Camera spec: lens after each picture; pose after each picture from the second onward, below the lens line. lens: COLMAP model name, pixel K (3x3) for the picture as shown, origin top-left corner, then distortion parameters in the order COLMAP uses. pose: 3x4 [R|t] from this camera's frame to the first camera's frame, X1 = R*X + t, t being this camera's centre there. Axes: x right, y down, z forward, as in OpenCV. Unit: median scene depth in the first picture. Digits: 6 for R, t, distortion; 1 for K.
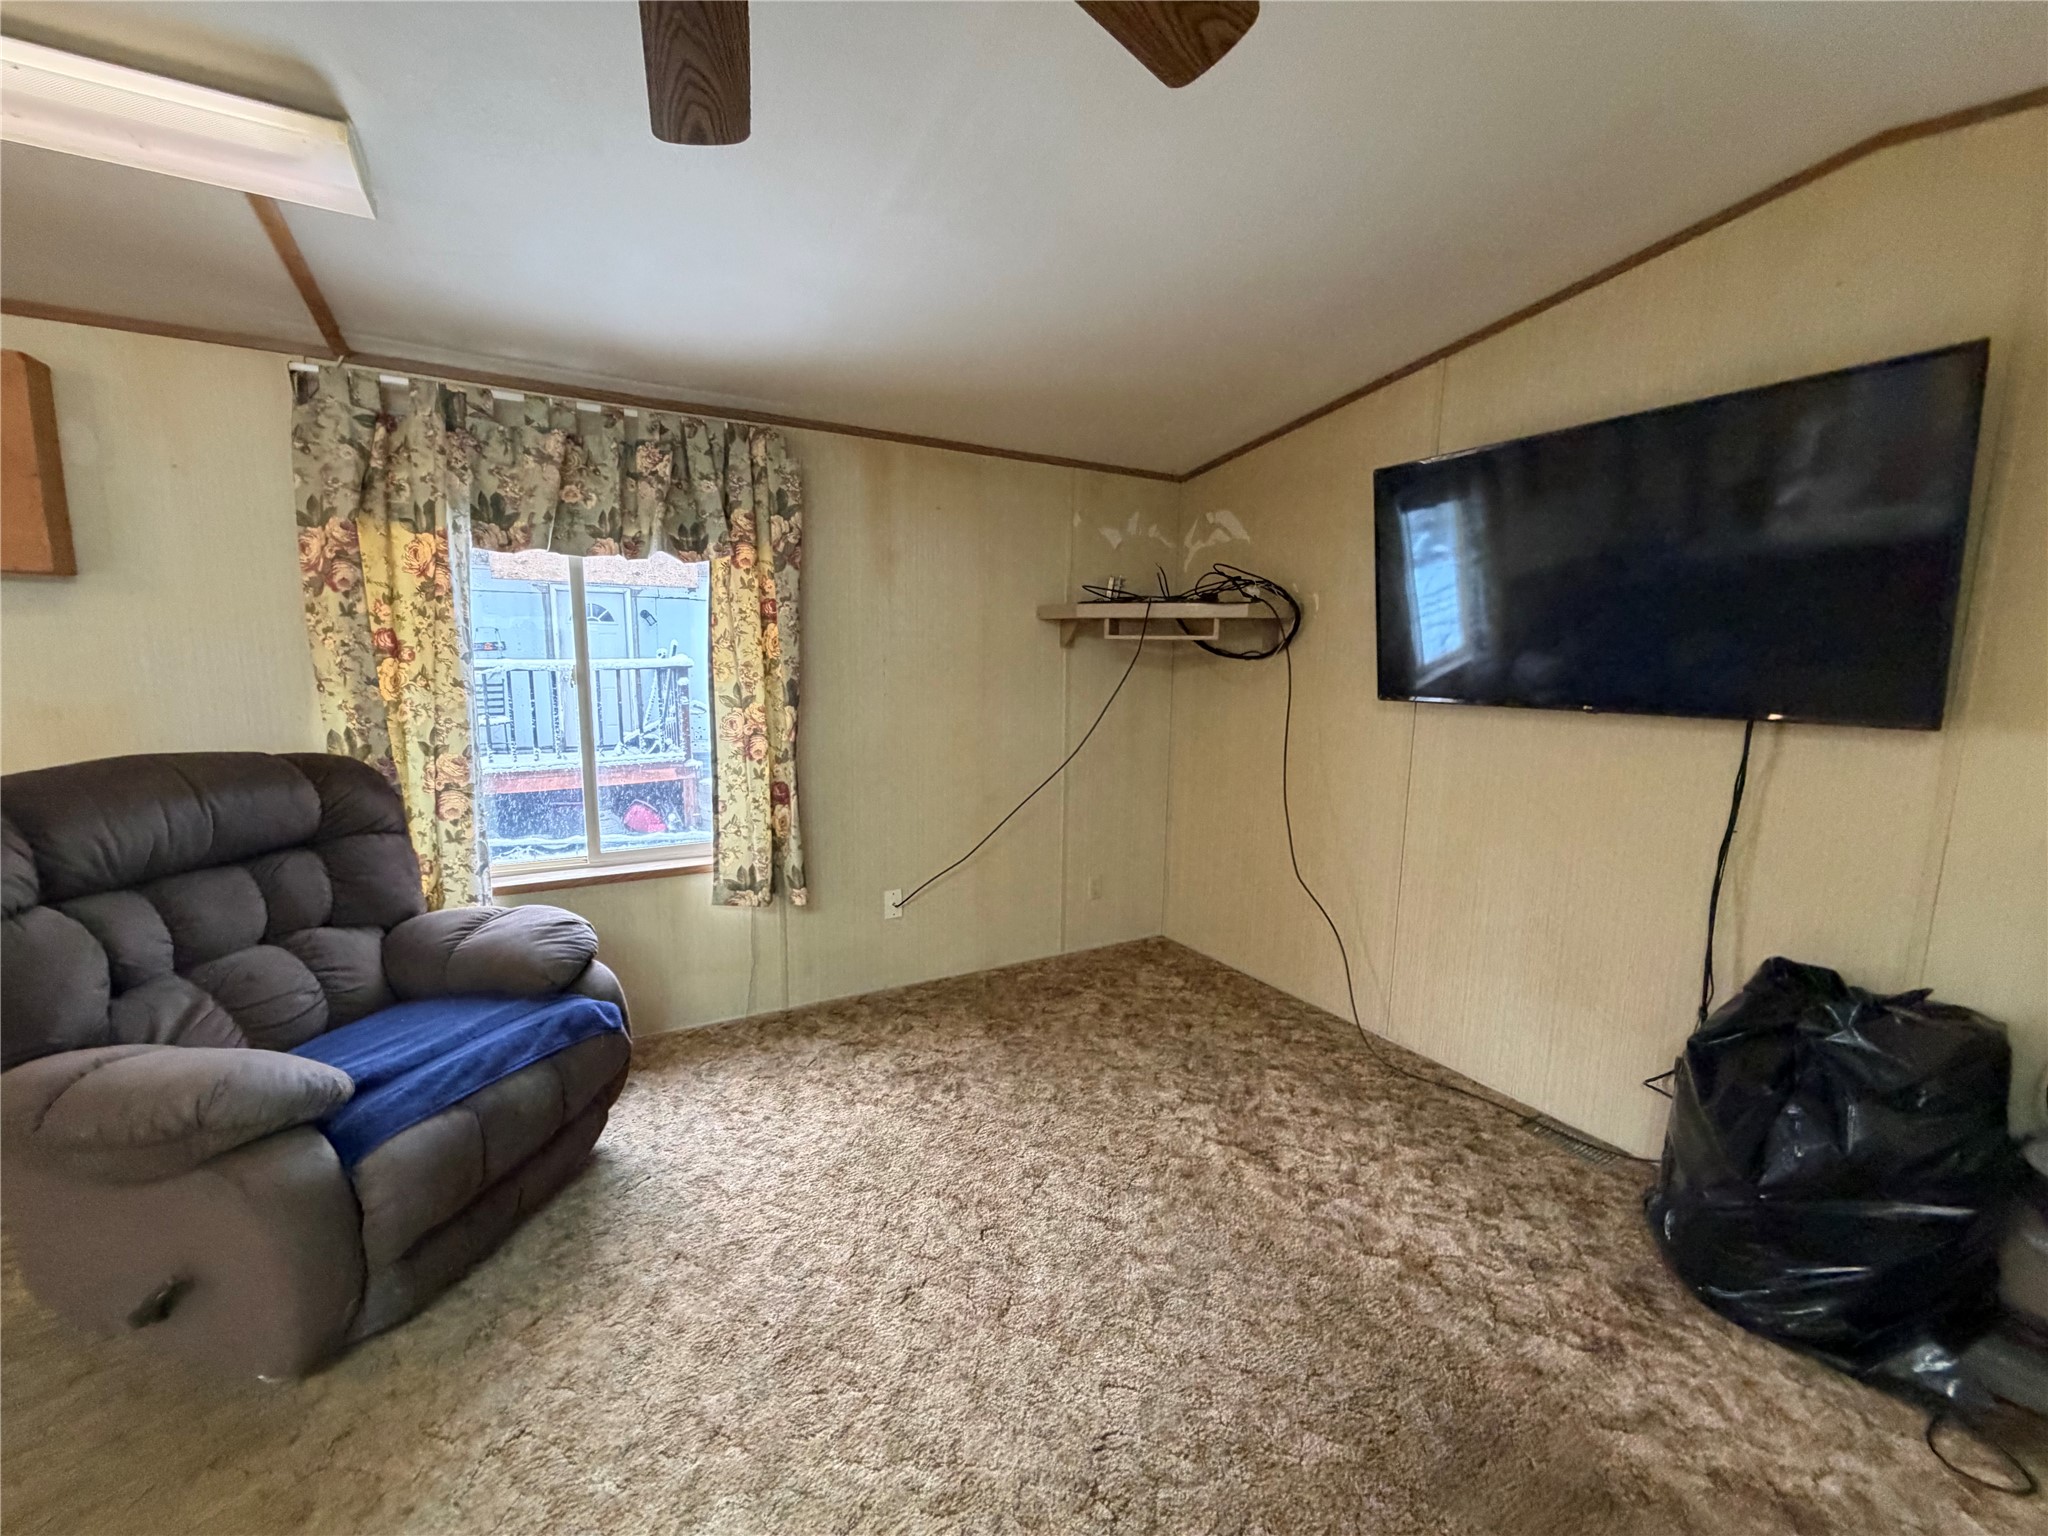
lens RADIAL K [[815.0, 0, 1018.7], [0, 815.0, 770.0], [0, 0, 1]] dist [-0.000214, 0.000050]
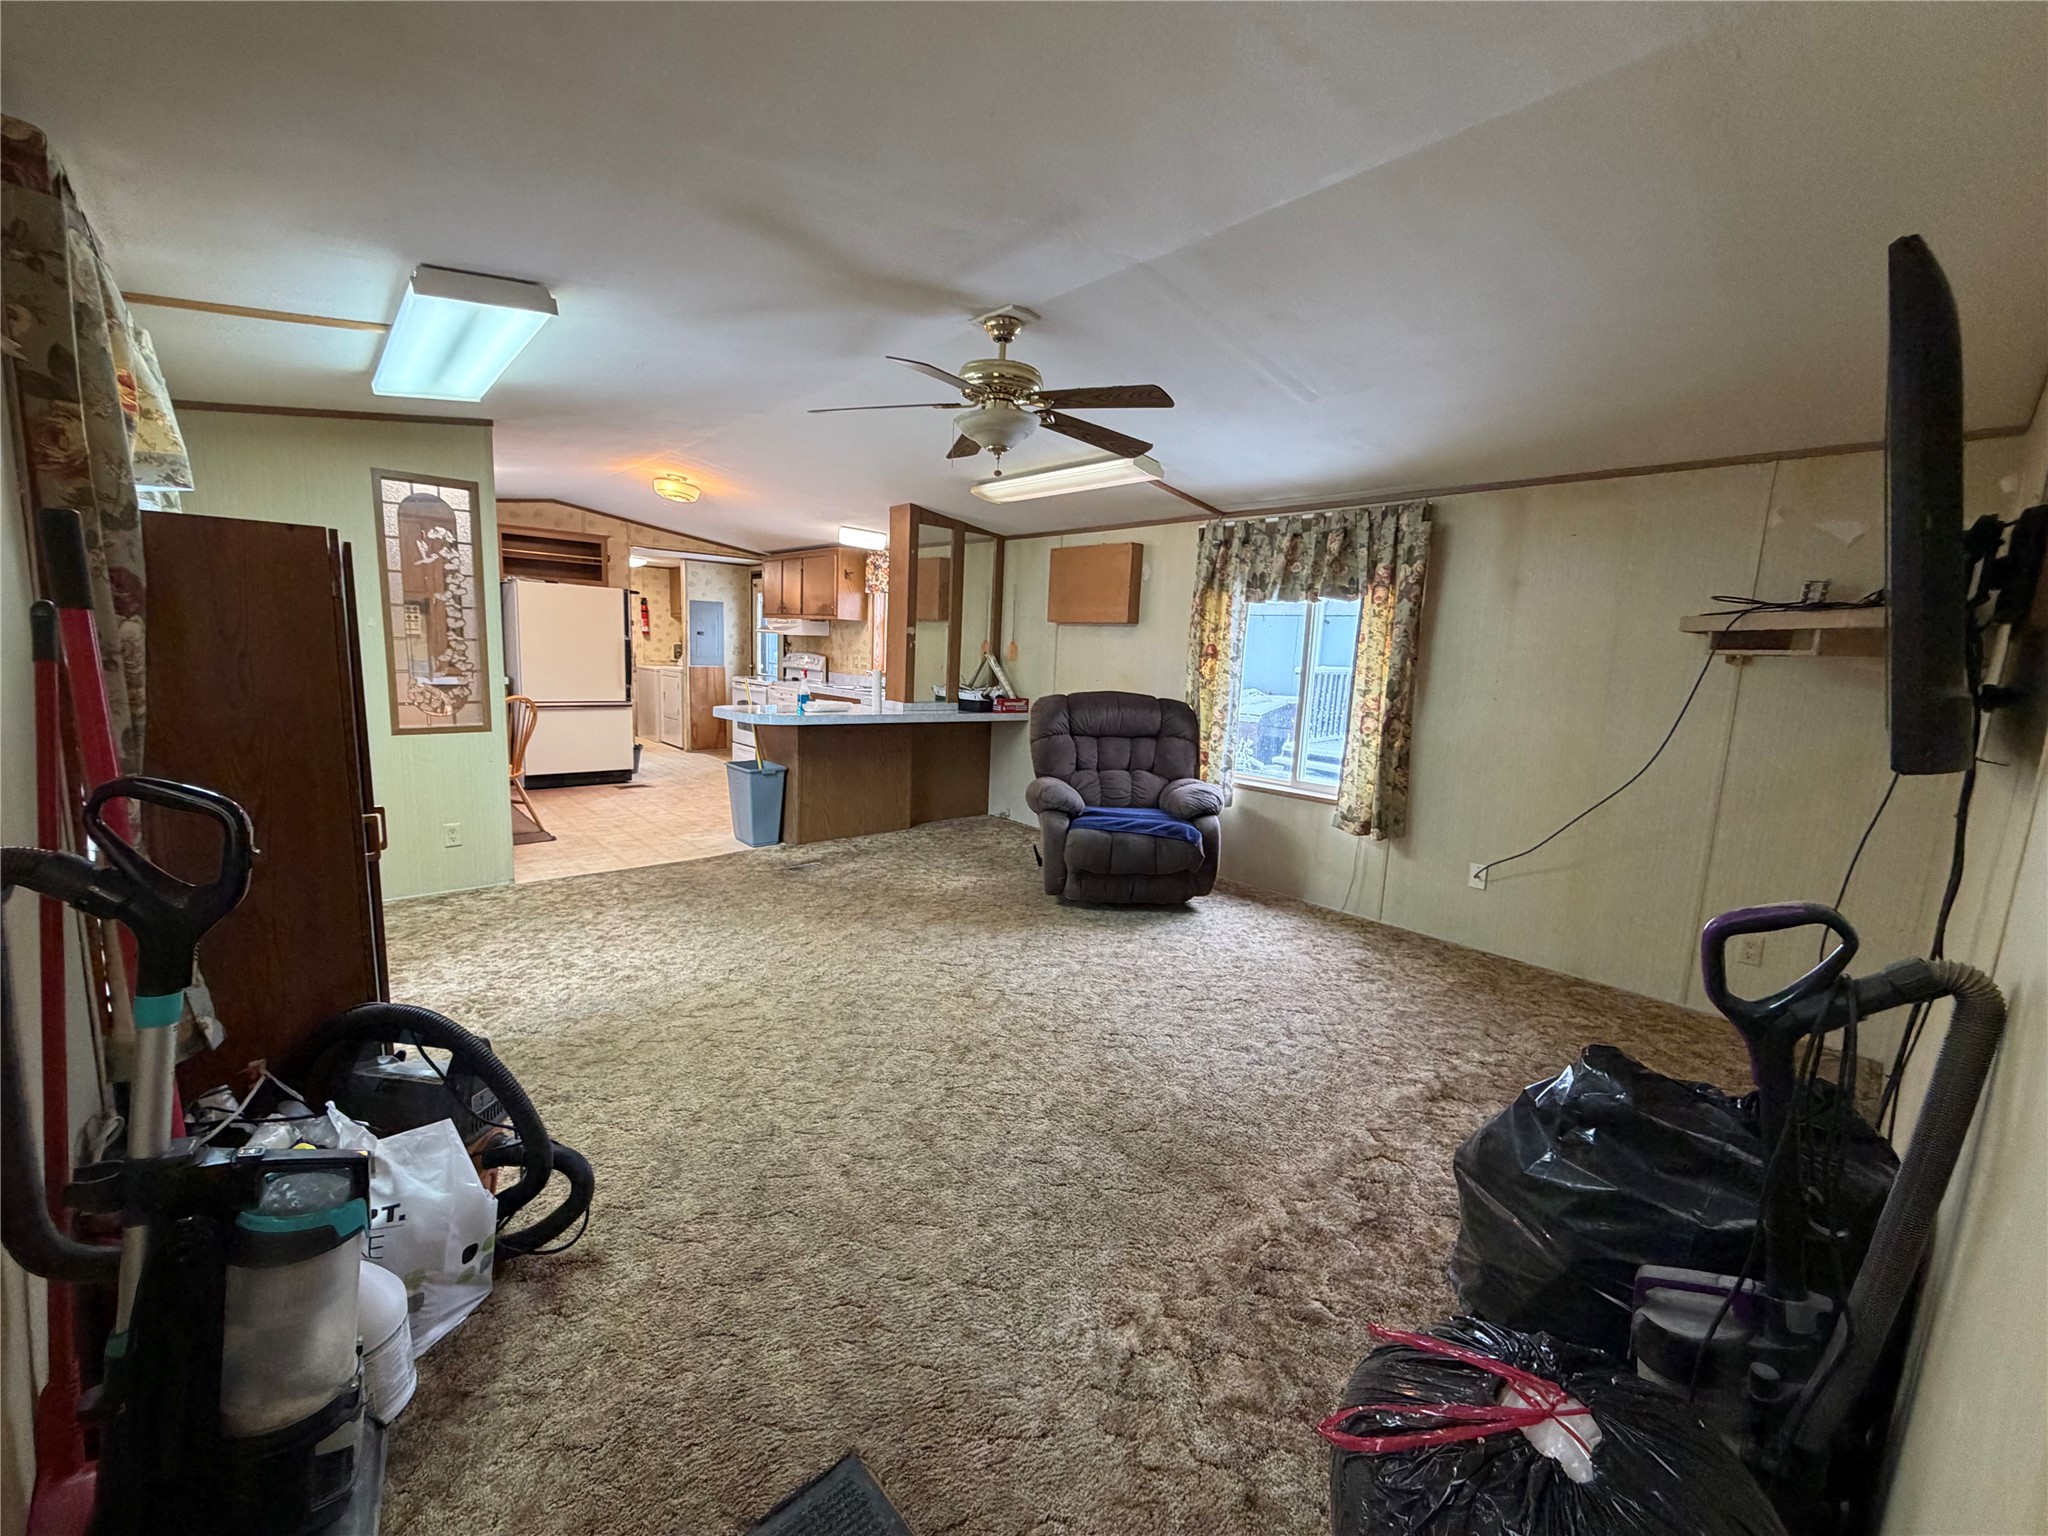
lens RADIAL K [[815.0, 0, 1018.7], [0, 815.0, 770.0], [0, 0, 1]] dist [-0.000214, 0.000050]
pose [[0.221579, 0.143152, -0.964578, 1.206923], [-0.173063, 0.979236, 0.105572, 0.006253], [0.959663, 0.143540, 0.241752, 0.077704]]
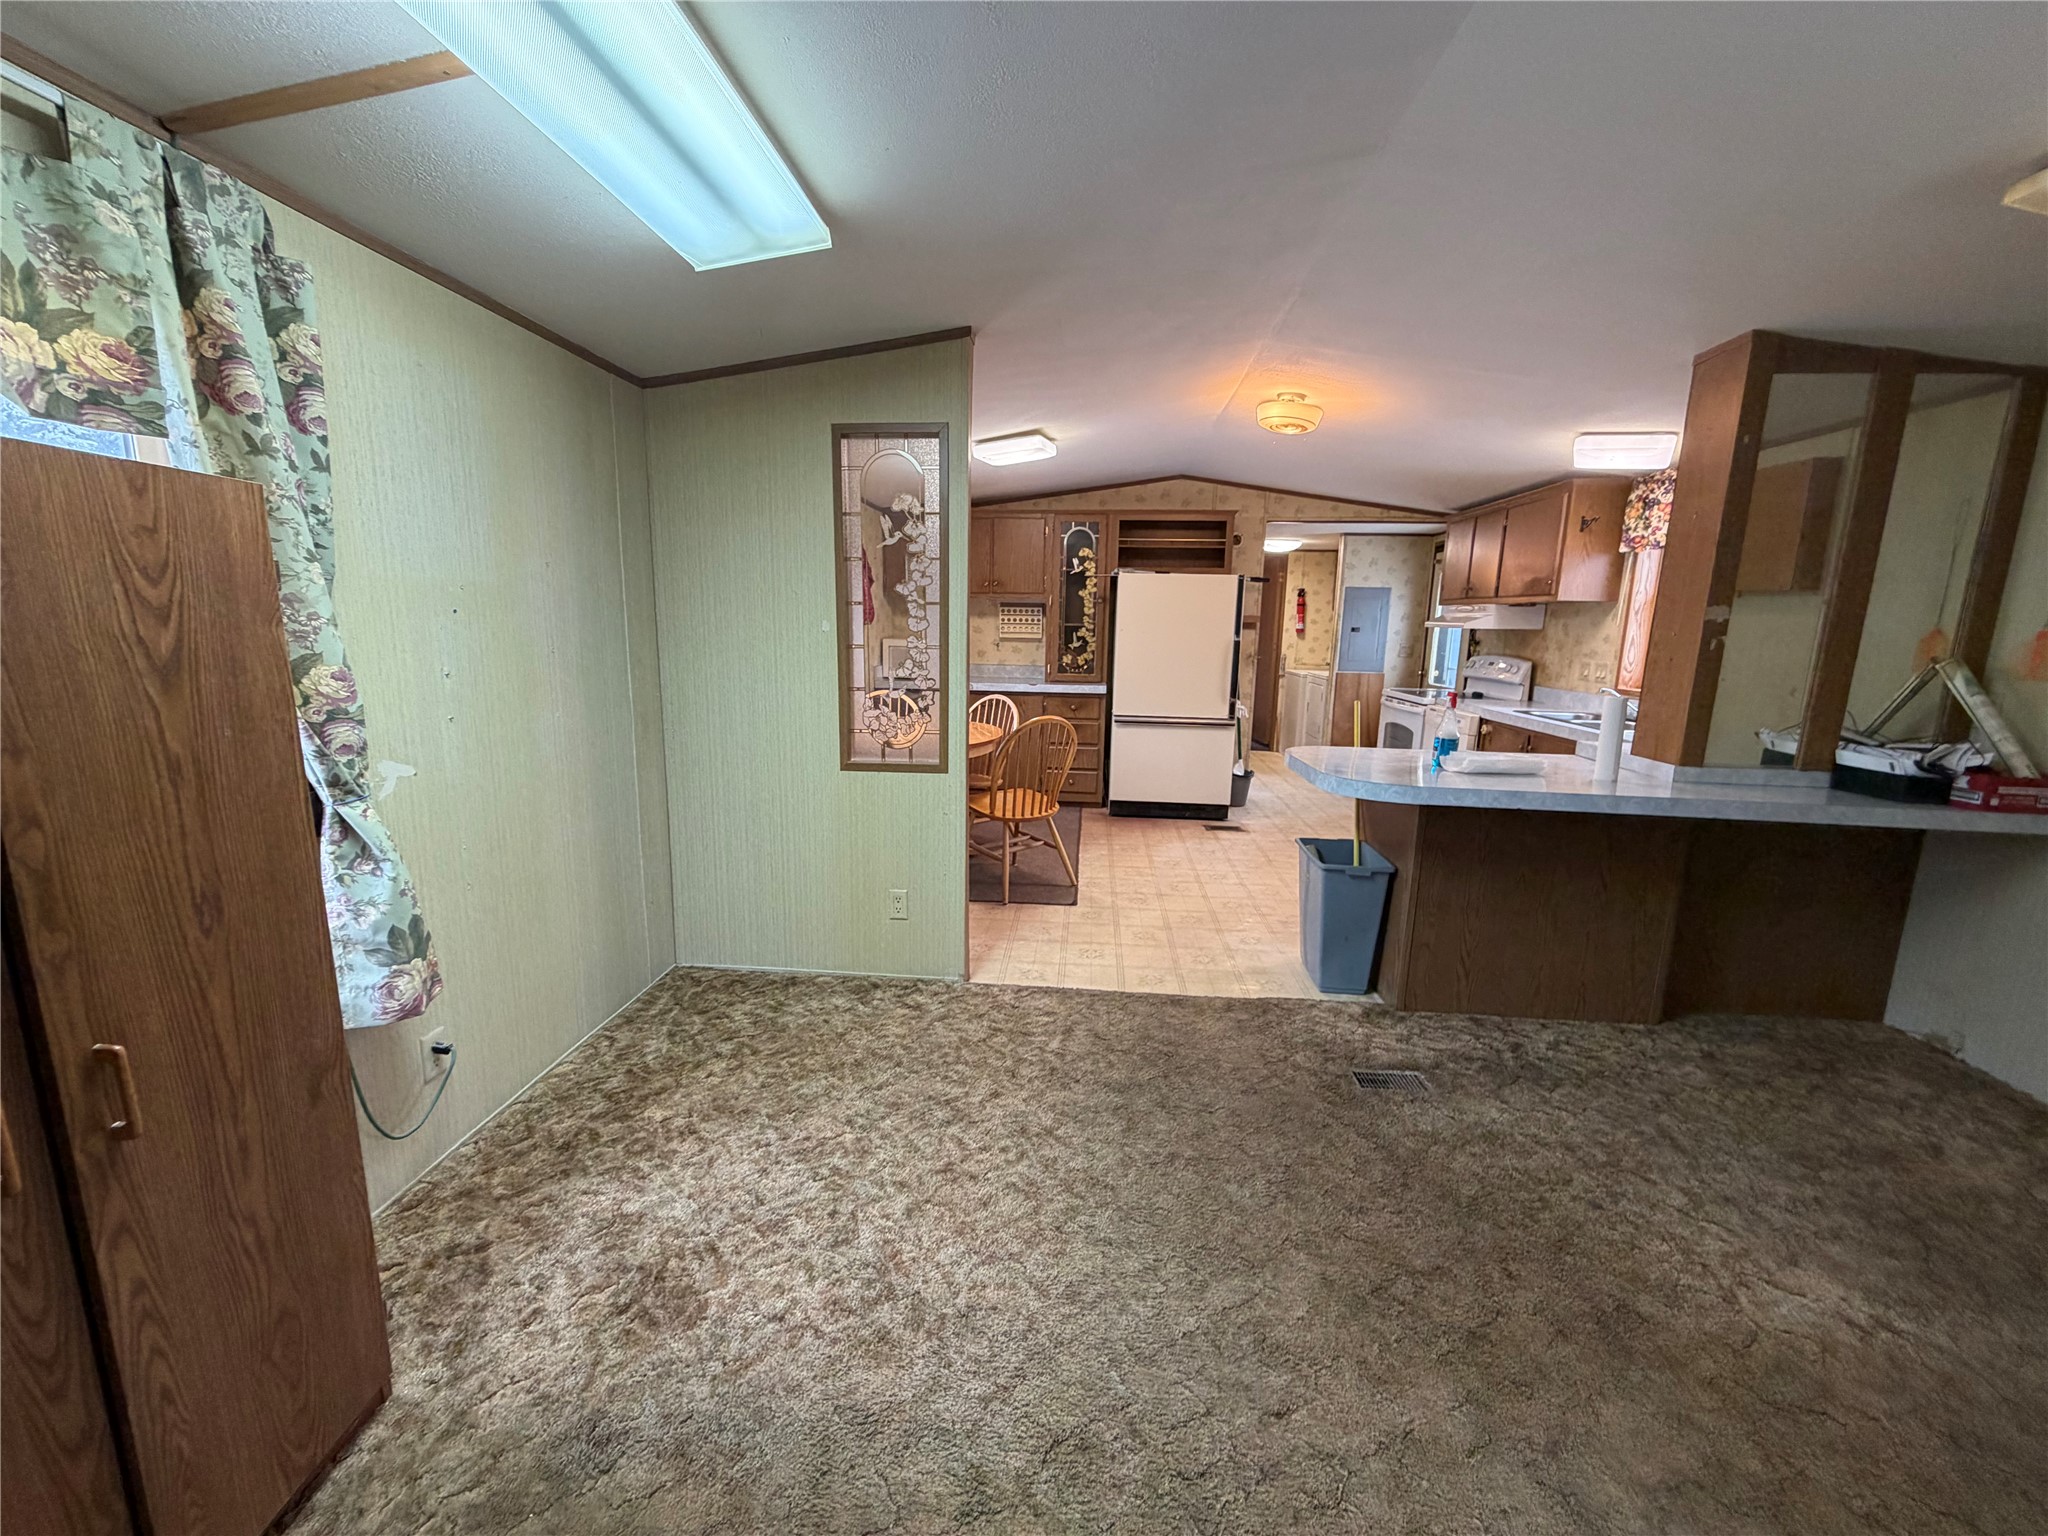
lens RADIAL K [[815.0, 0, 1018.7], [0, 815.0, 770.0], [0, 0, 1]] dist [-0.000214, 0.000050]
pose [[-0.562788, 0.126109, -0.816925, 0.166030], [-0.137757, 0.960164, 0.243123, -0.023731], [0.815042, 0.249364, -0.522996, 0.157508]]
